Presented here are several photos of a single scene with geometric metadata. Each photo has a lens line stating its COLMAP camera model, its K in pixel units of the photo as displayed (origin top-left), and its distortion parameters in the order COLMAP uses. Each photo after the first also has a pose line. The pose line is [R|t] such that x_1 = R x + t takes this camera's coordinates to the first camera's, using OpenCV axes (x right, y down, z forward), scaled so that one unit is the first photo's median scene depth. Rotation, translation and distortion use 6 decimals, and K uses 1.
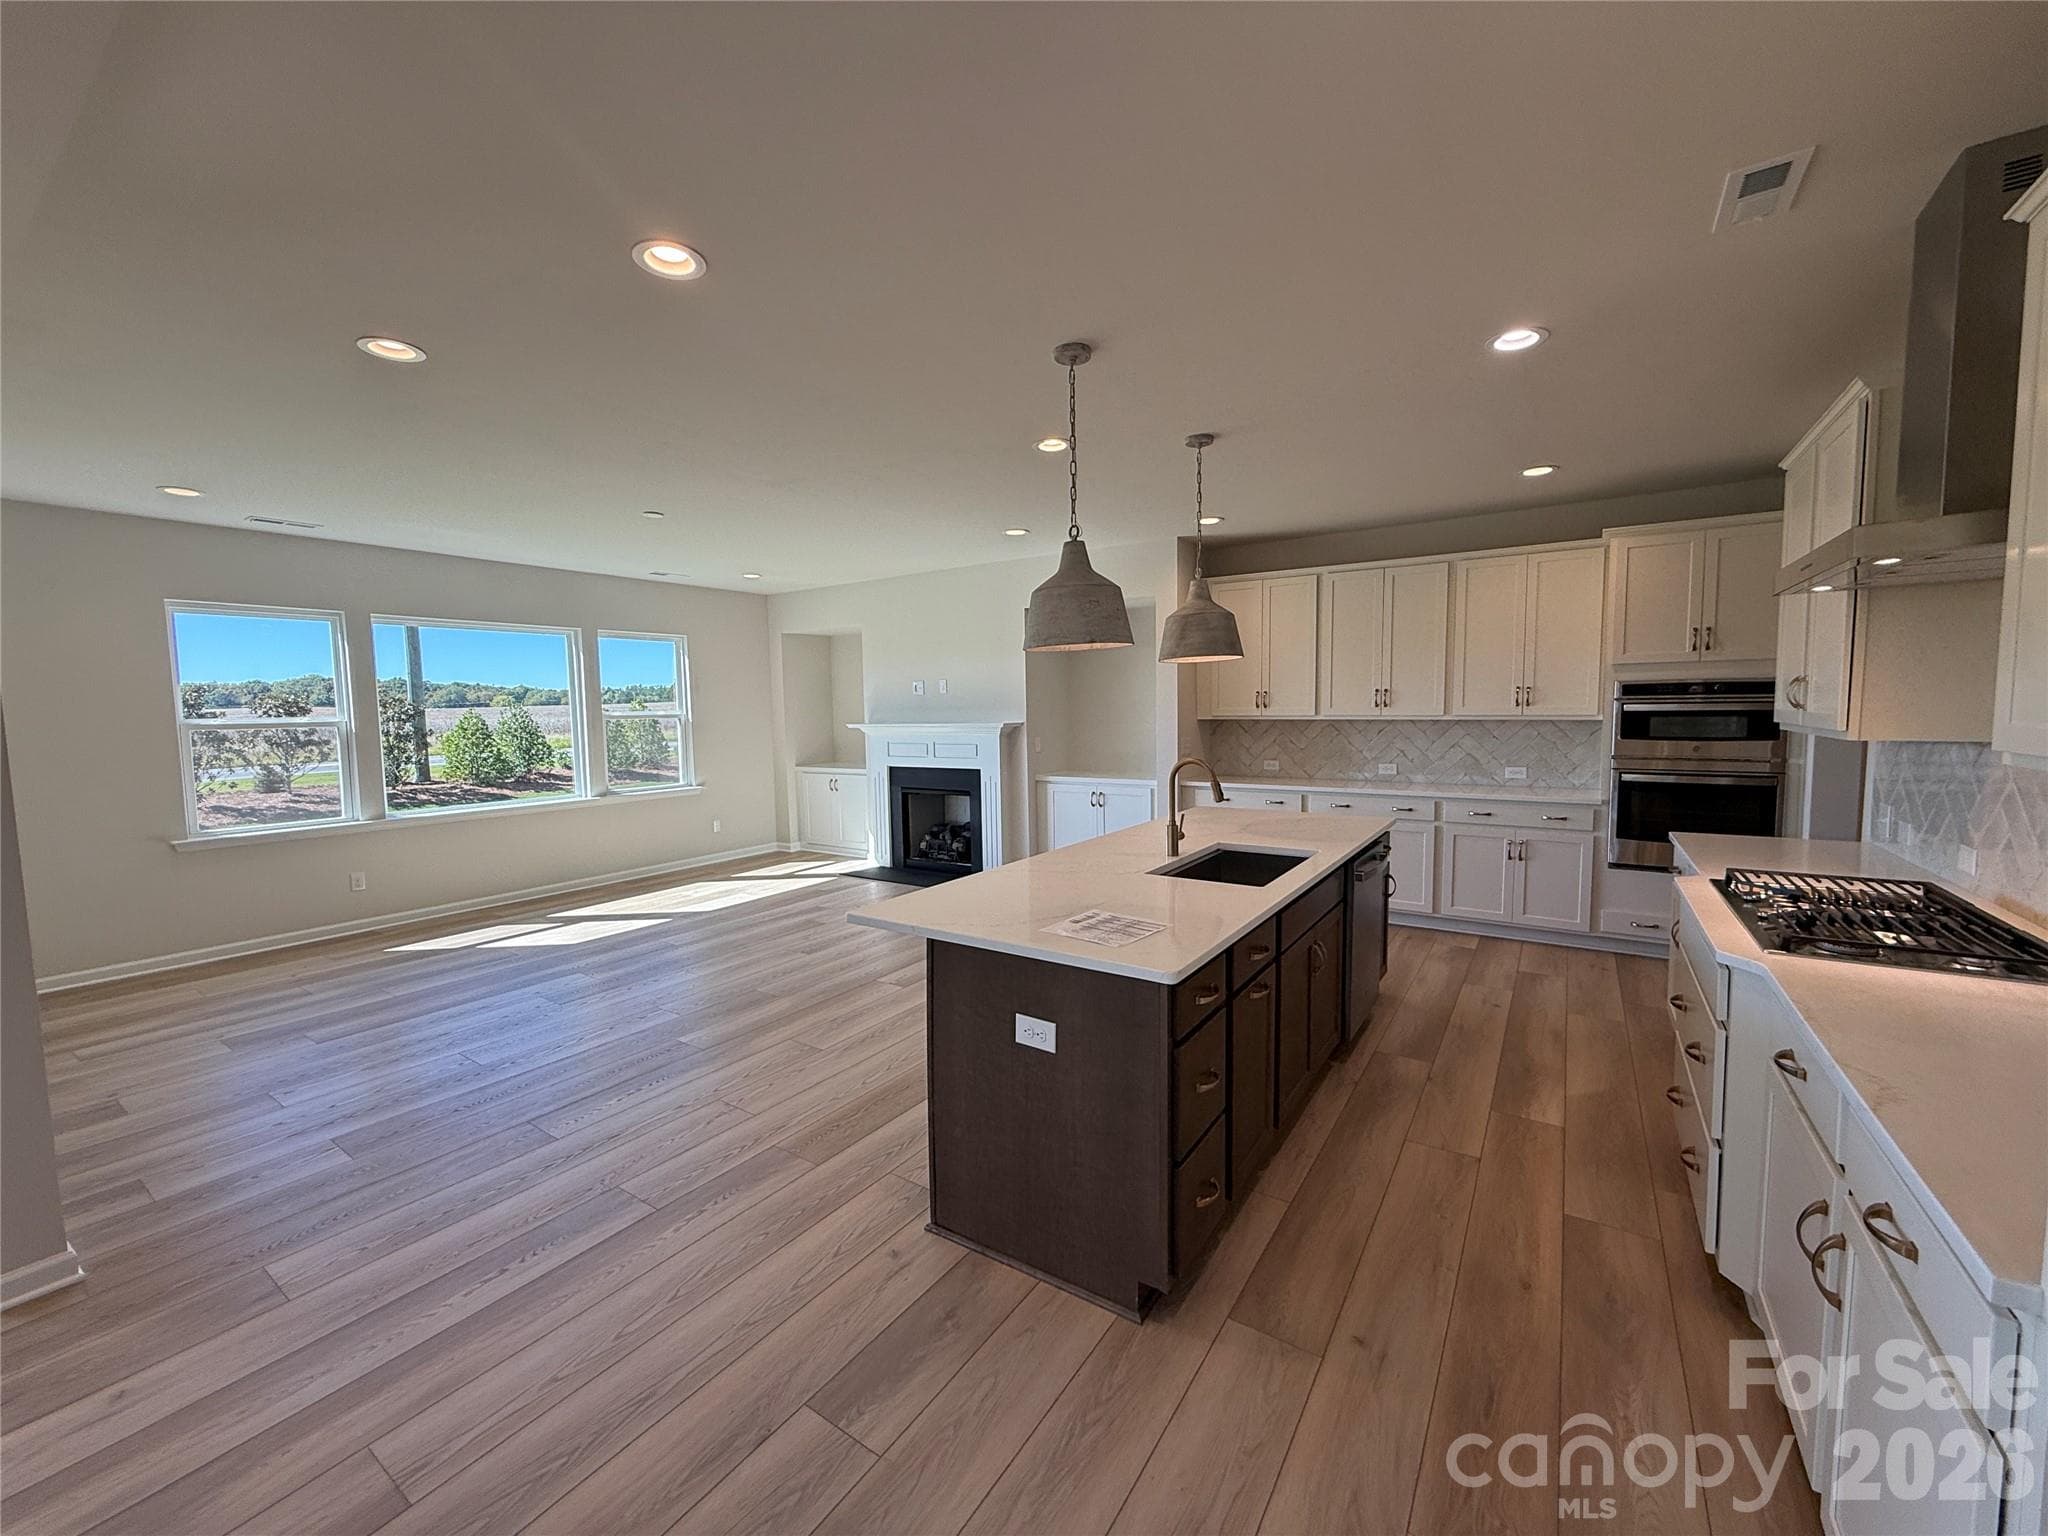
lens RADIAL K [[810.8, 0, 1021.0], [0, 810.8, 770.6], [0, 0, 1]] dist [-0.007481, 0.000782]
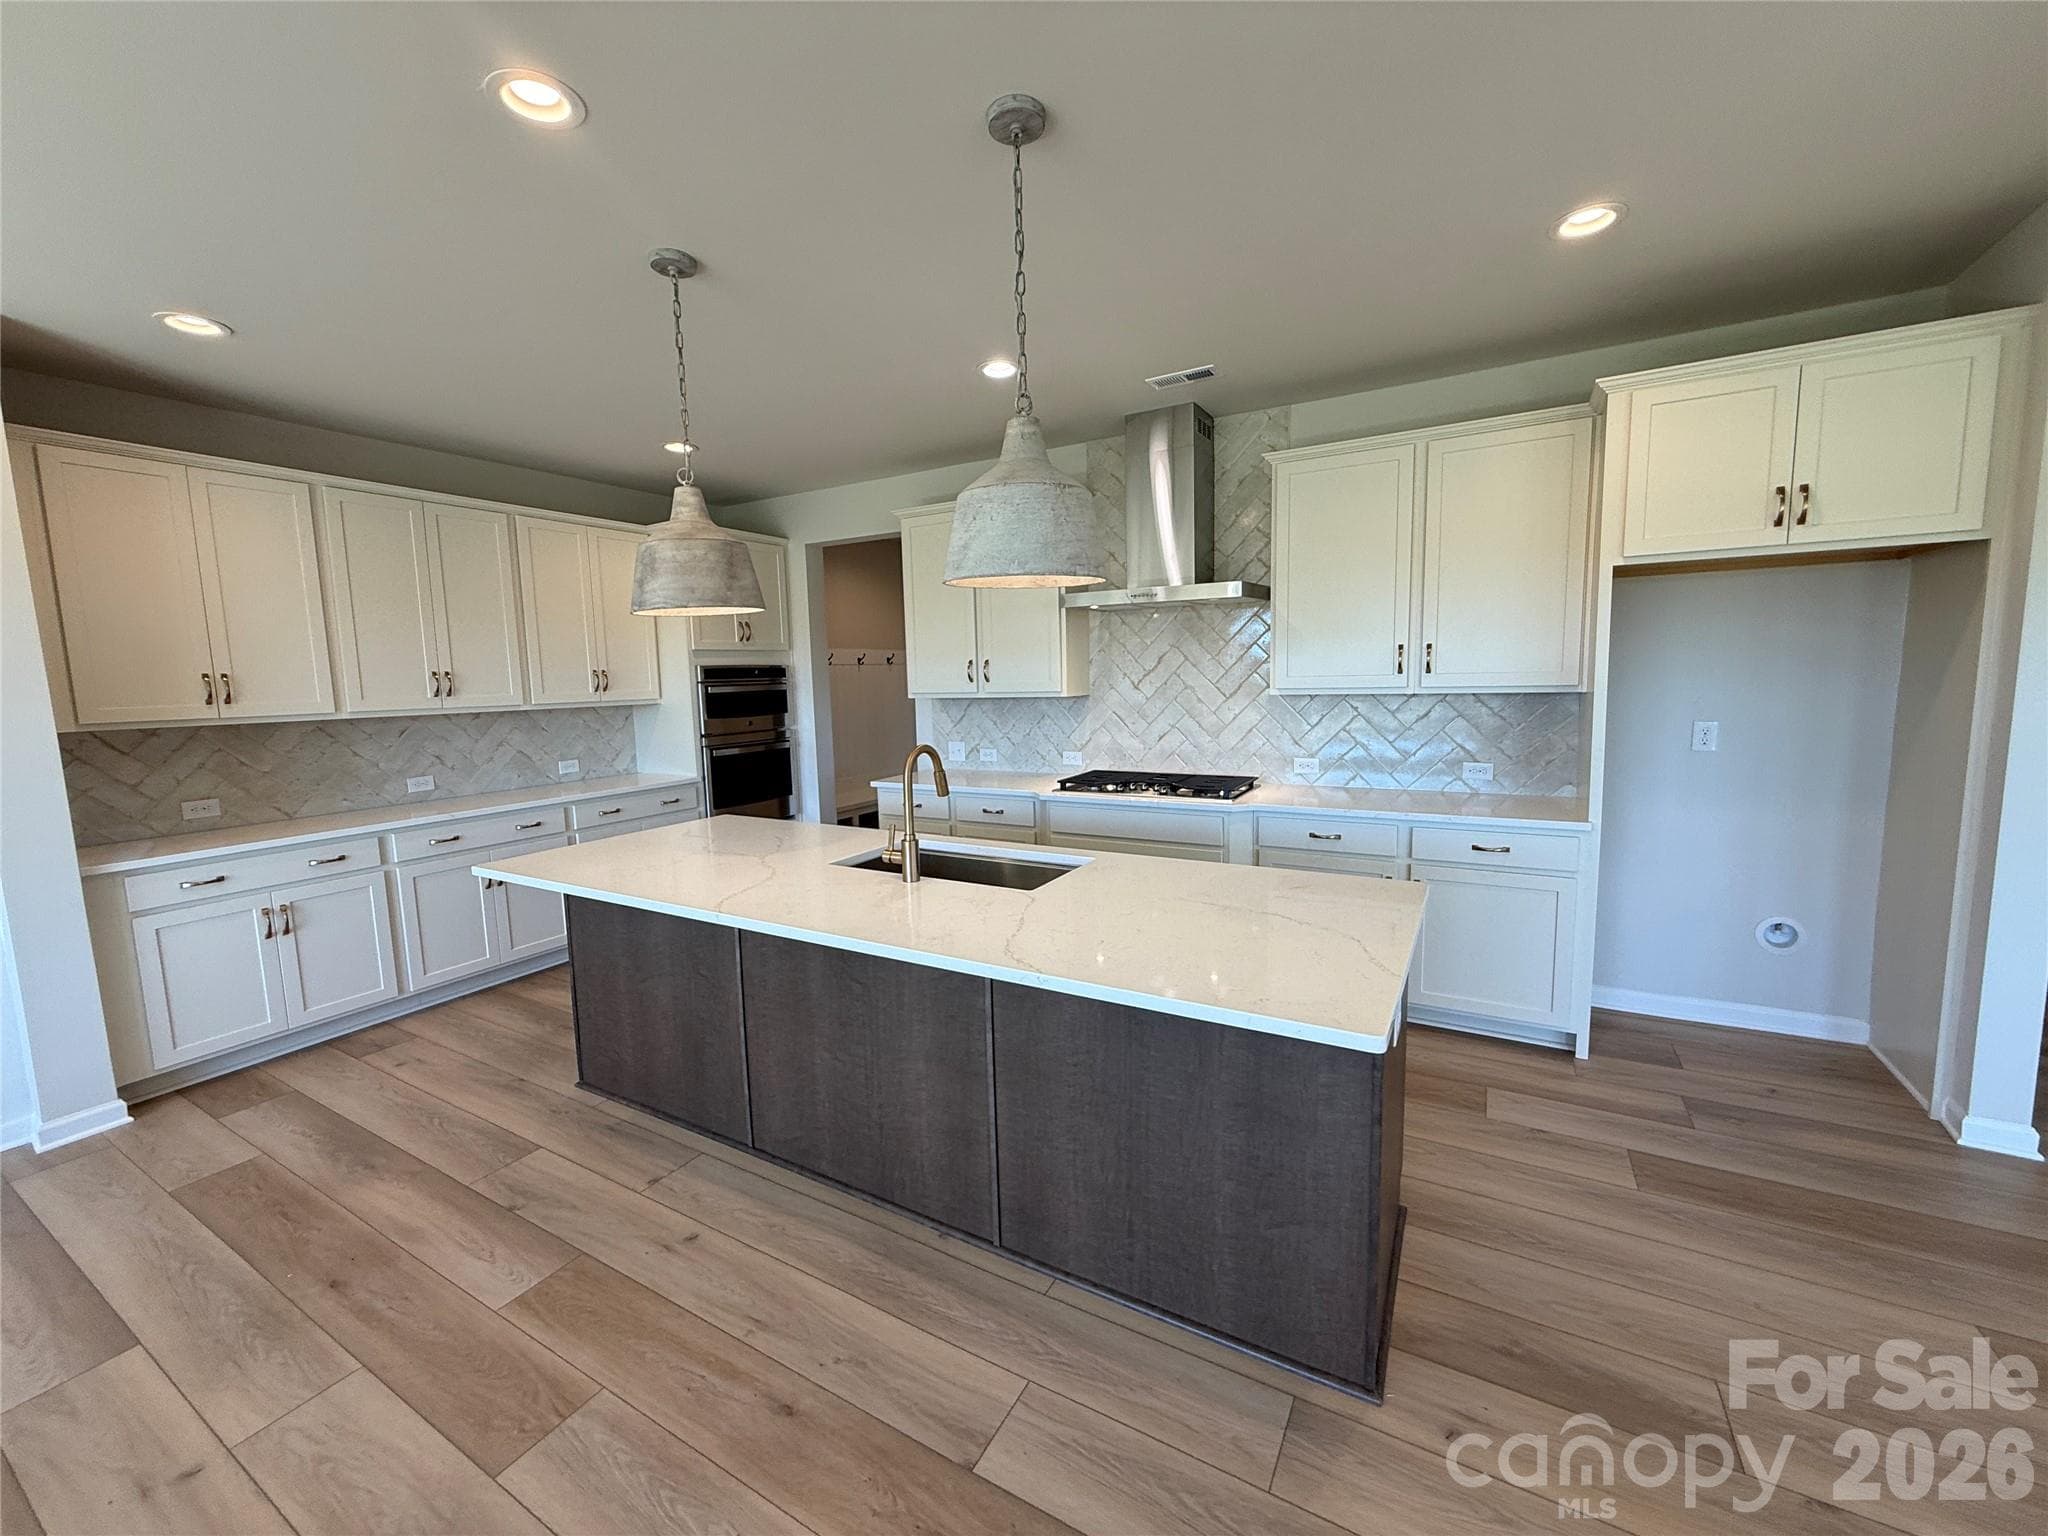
lens RADIAL K [[810.8, 0, 1017.5], [0, 810.8, 765.8], [0, 0, 1]] dist [-0.007481, 0.000782]
pose [[-0.068799, -0.097806, 0.992825, -0.315011], [0.105342, 0.988907, 0.104720, -0.039751], [-0.992053, 0.111791, -0.057732, 0.552230]]
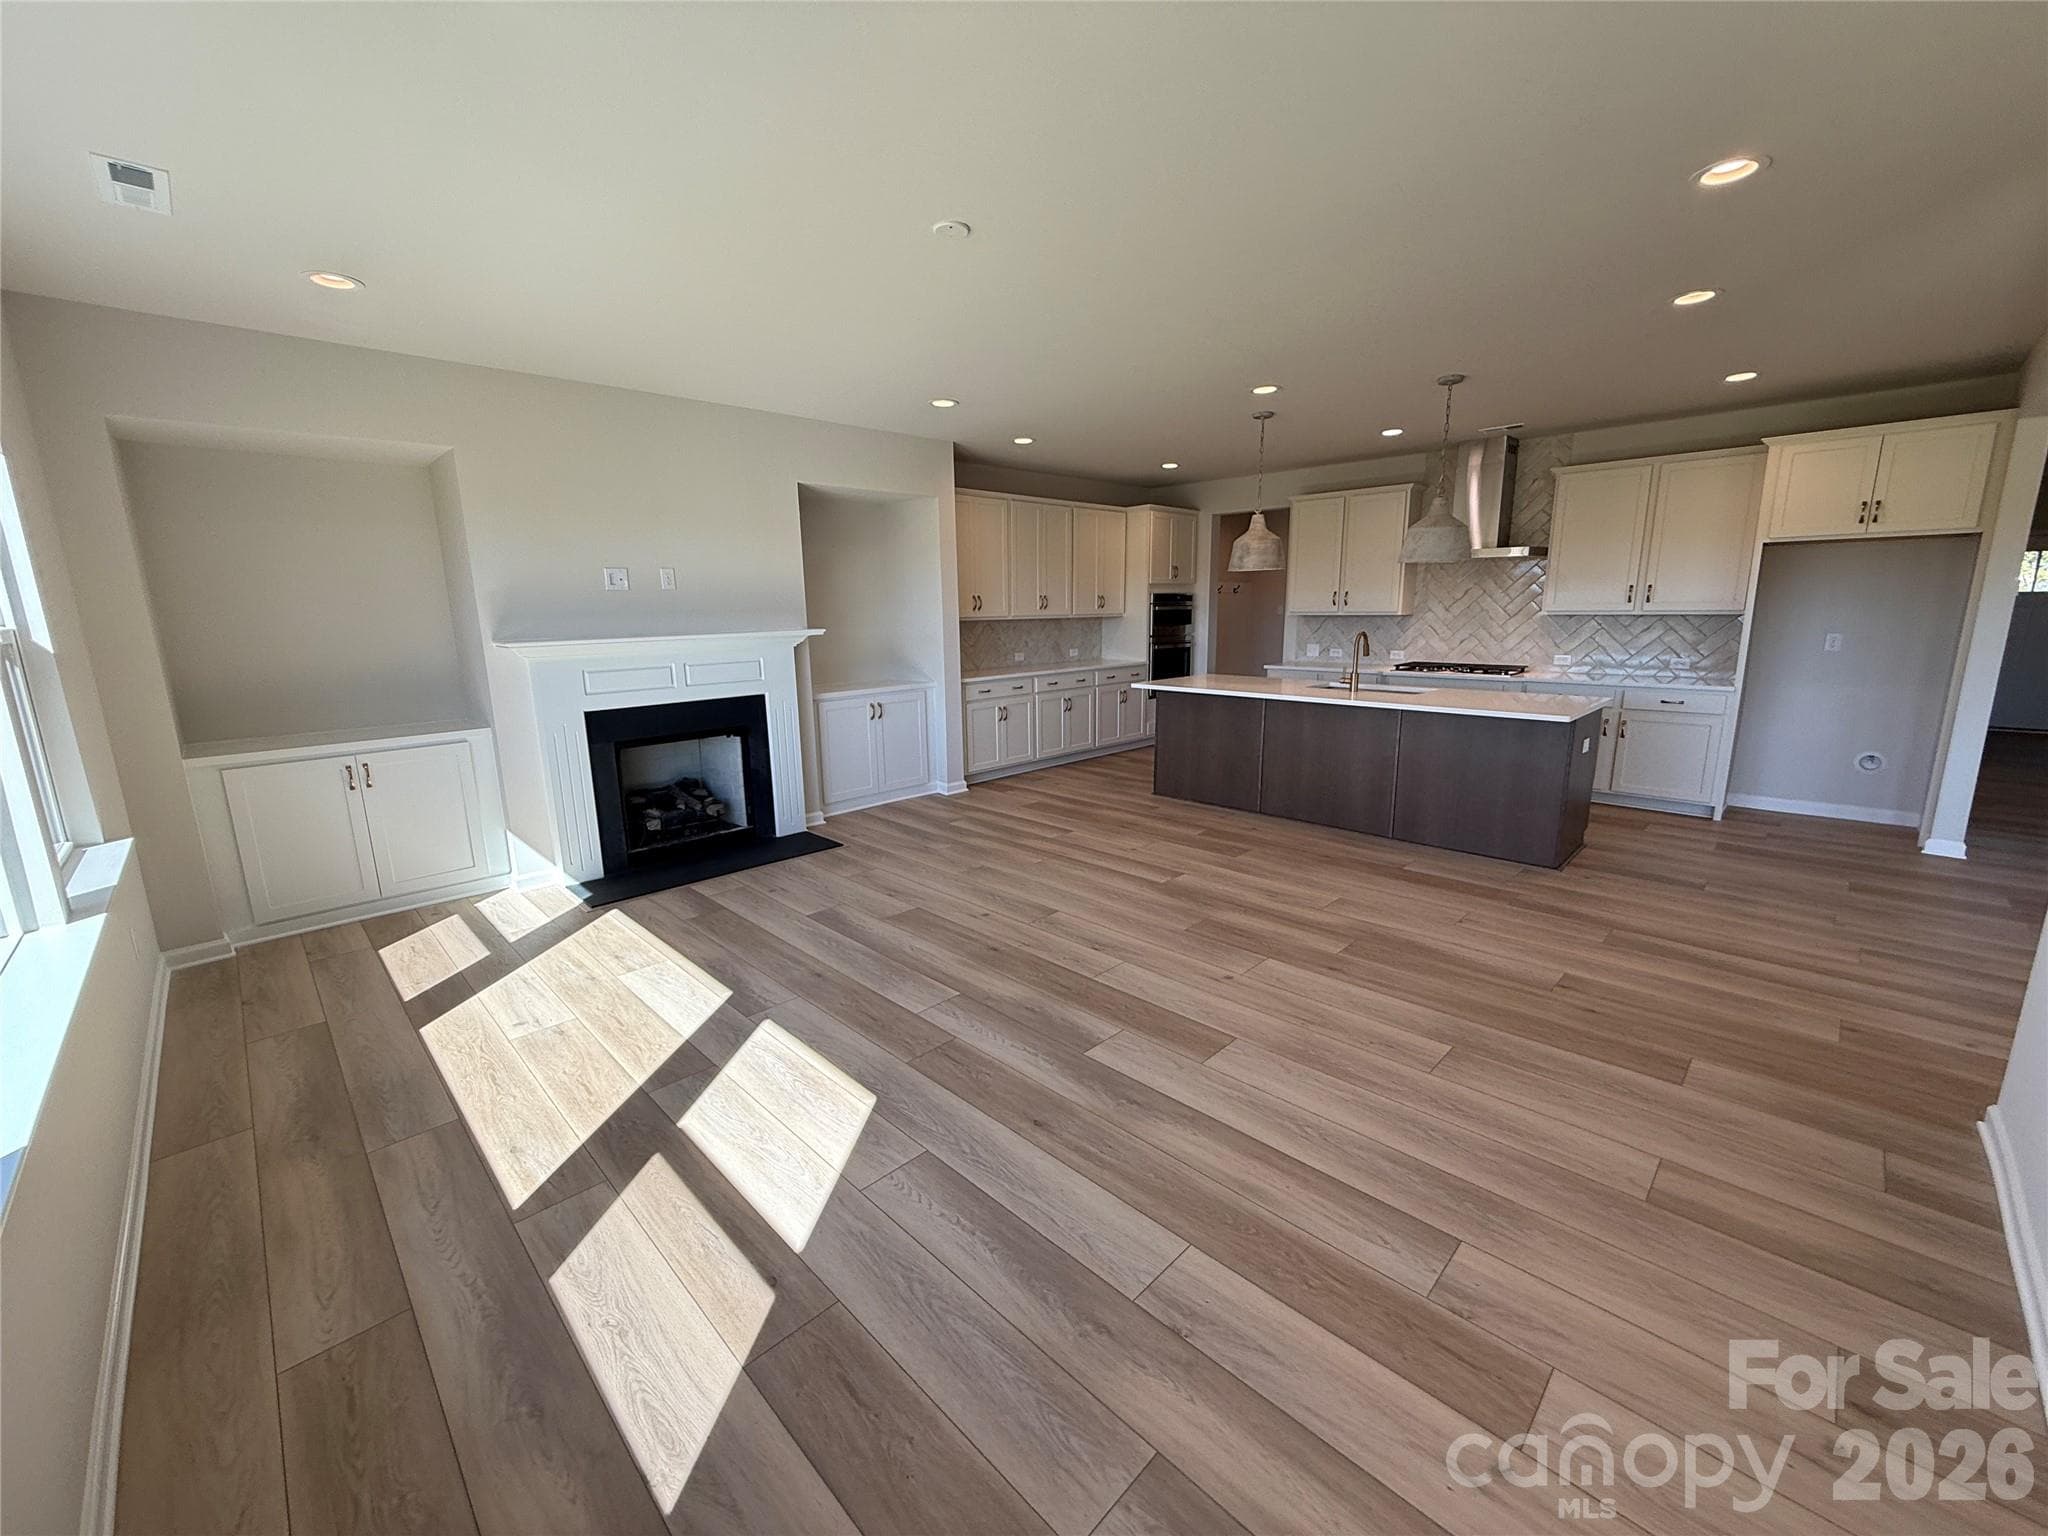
lens RADIAL K [[810.8, 0, 1011.8], [0, 810.8, 766.4], [0, 0, 1]] dist [-0.007481, 0.000782]
pose [[0.206863, -0.180375, 0.961599, -0.932050], [0.089308, 0.982236, 0.165034, -0.049466], [-0.974285, 0.051739, 0.219297, 0.782956]]
